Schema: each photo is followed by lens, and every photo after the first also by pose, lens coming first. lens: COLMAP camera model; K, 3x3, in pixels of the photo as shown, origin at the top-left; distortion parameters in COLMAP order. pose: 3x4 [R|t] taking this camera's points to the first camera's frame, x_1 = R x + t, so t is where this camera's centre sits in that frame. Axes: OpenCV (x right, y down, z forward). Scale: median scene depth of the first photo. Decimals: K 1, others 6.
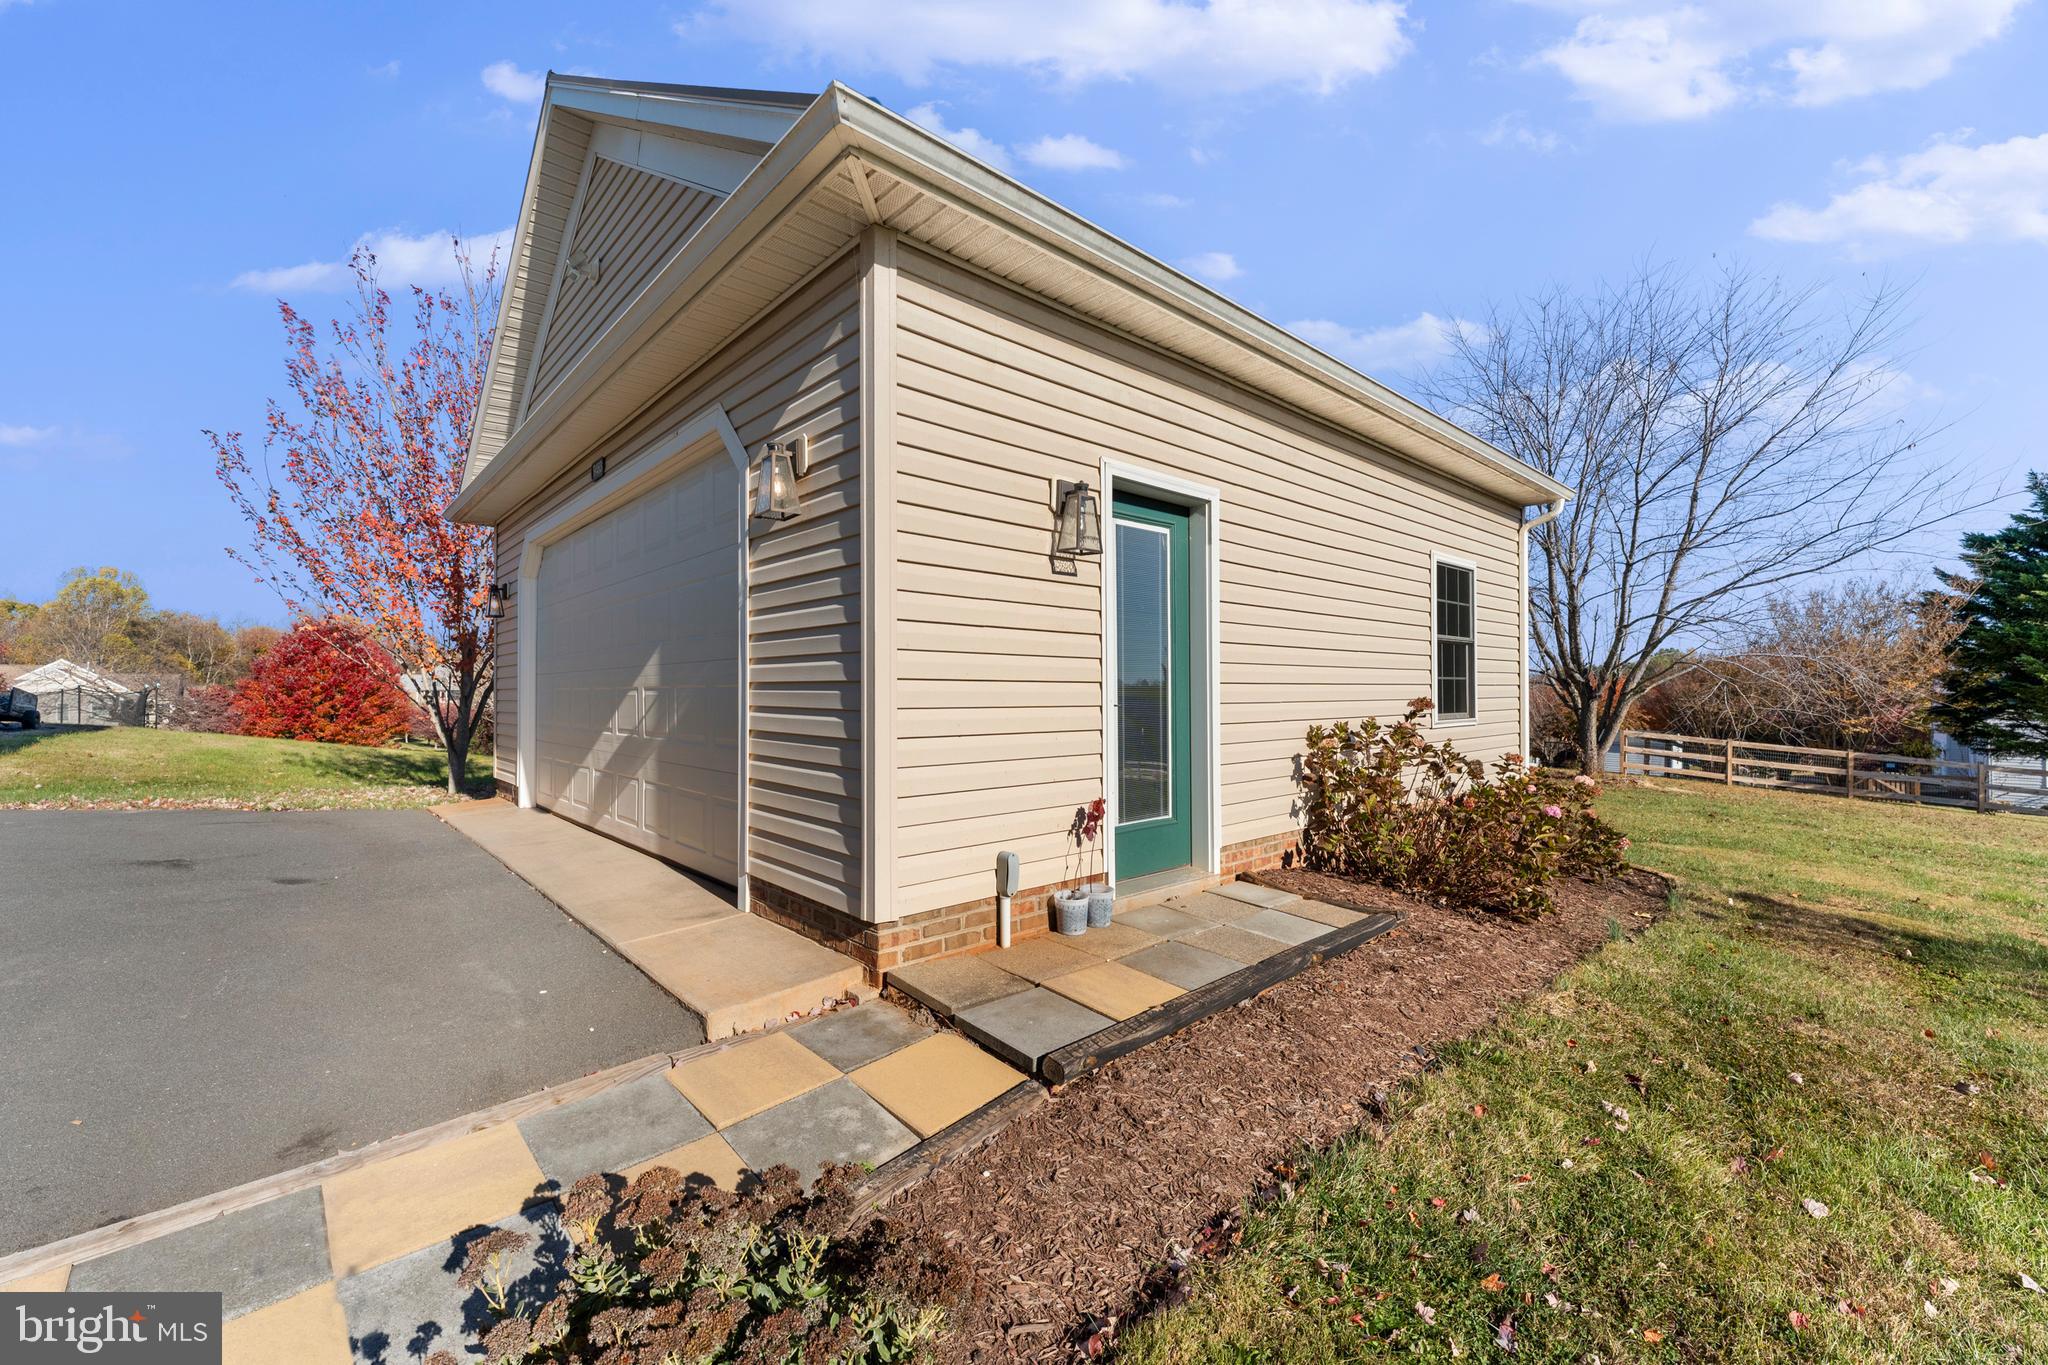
lens RADIAL K [[827.7, 0, 1024.0], [0, 827.7, 682.5], [0, 0, 1]] dist [-0.002027, -0.000494]
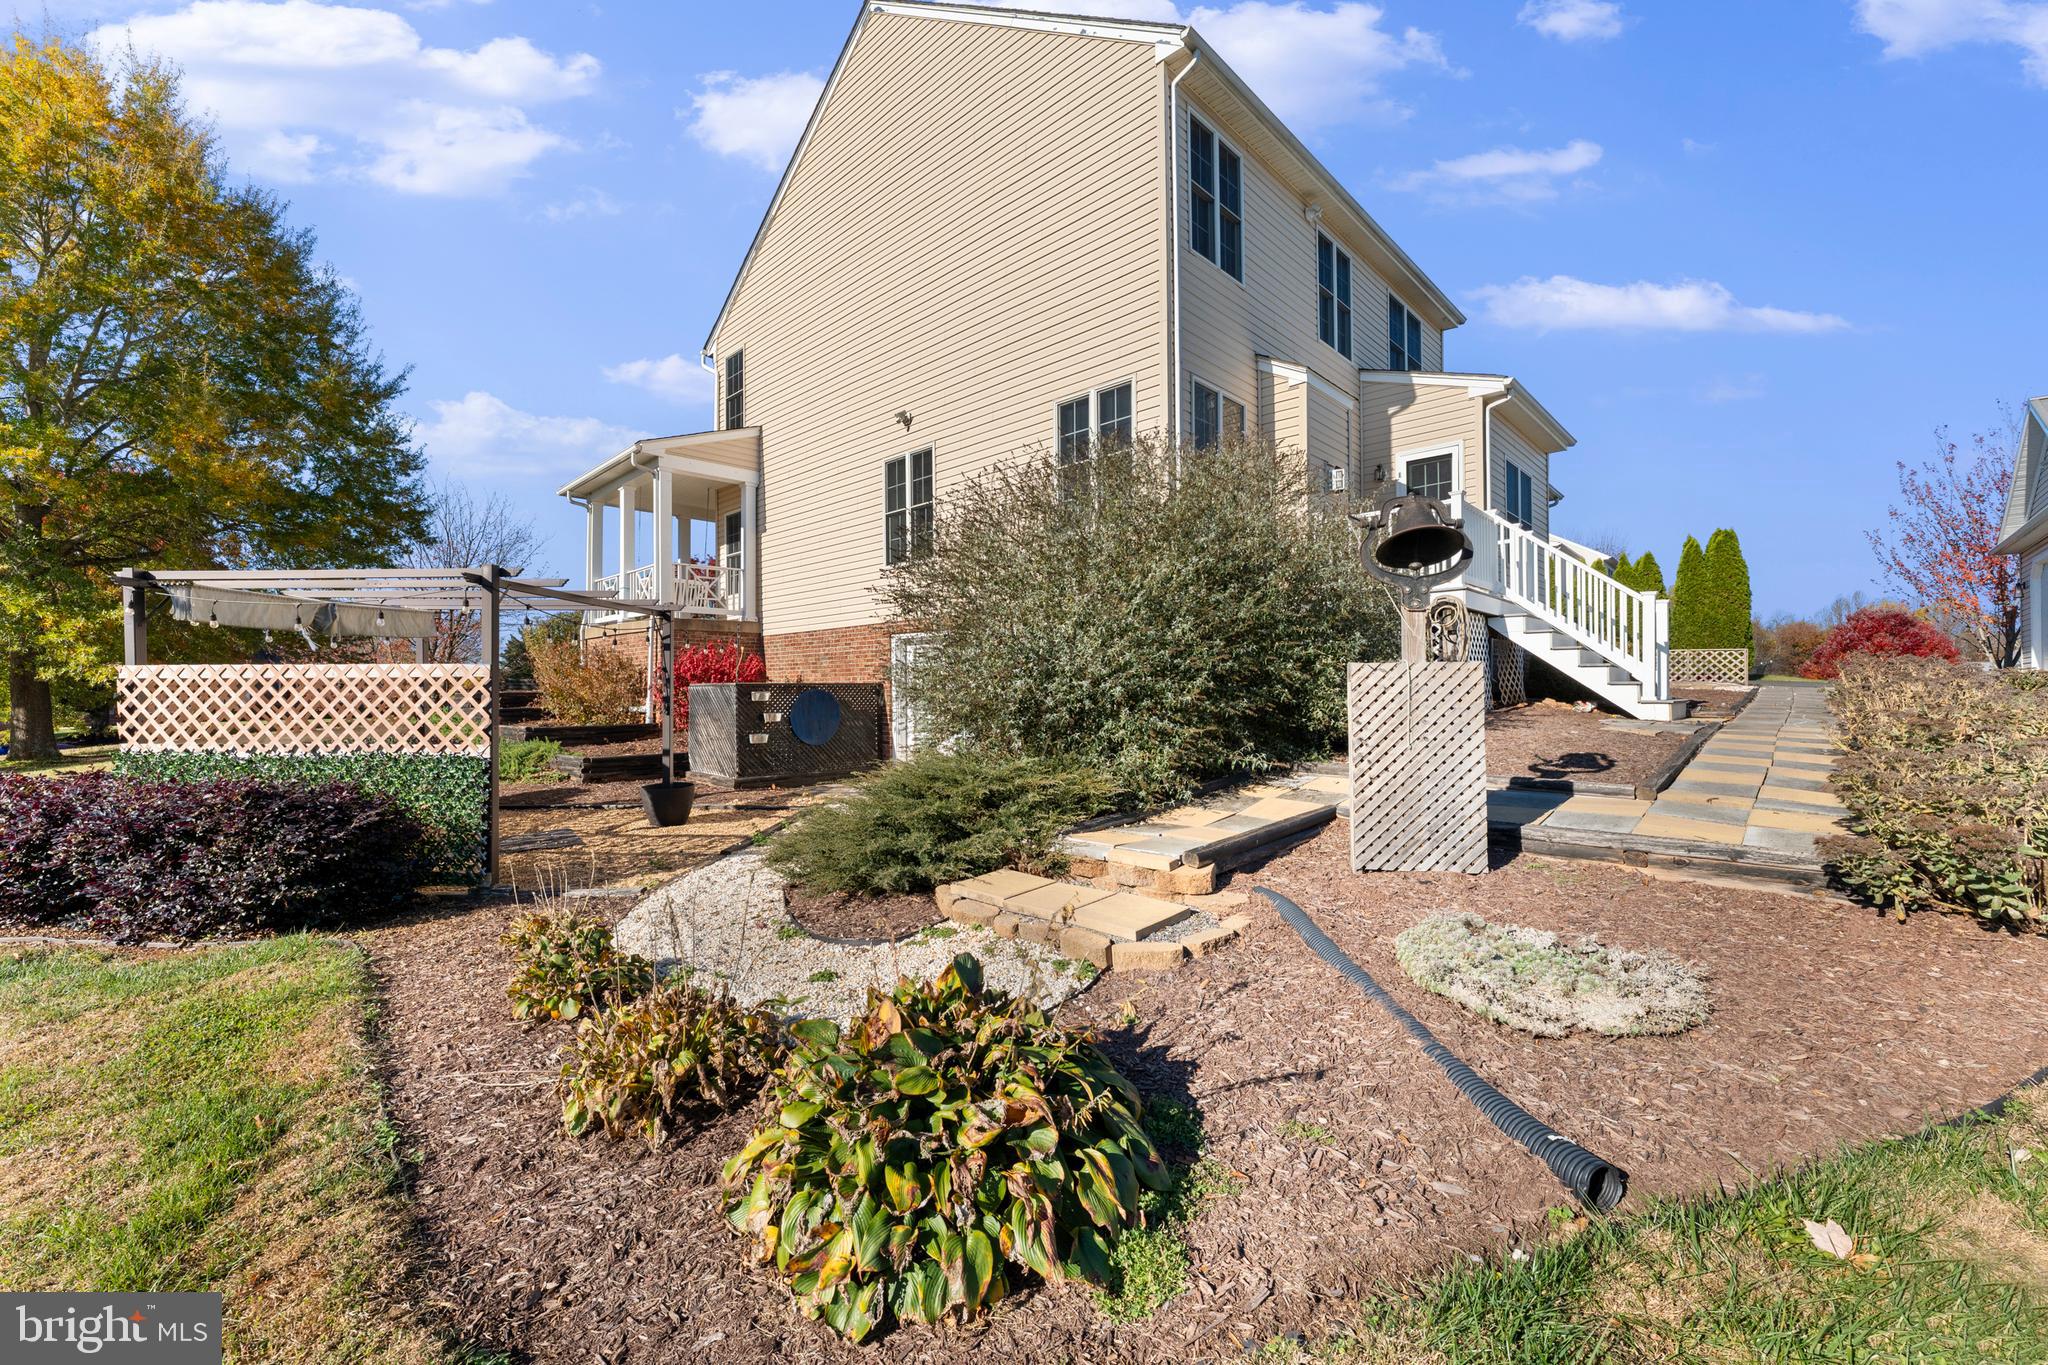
lens RADIAL K [[827.7, 0, 1024.0], [0, 827.7, 682.5], [0, 0, 1]] dist [-0.002027, -0.000494]
pose [[0.082920, -0.004246, -0.996547, 0.986452], [0.005660, 0.999977, -0.003790, 0.105049], [0.996540, -0.005326, 0.082942, -1.357787]]
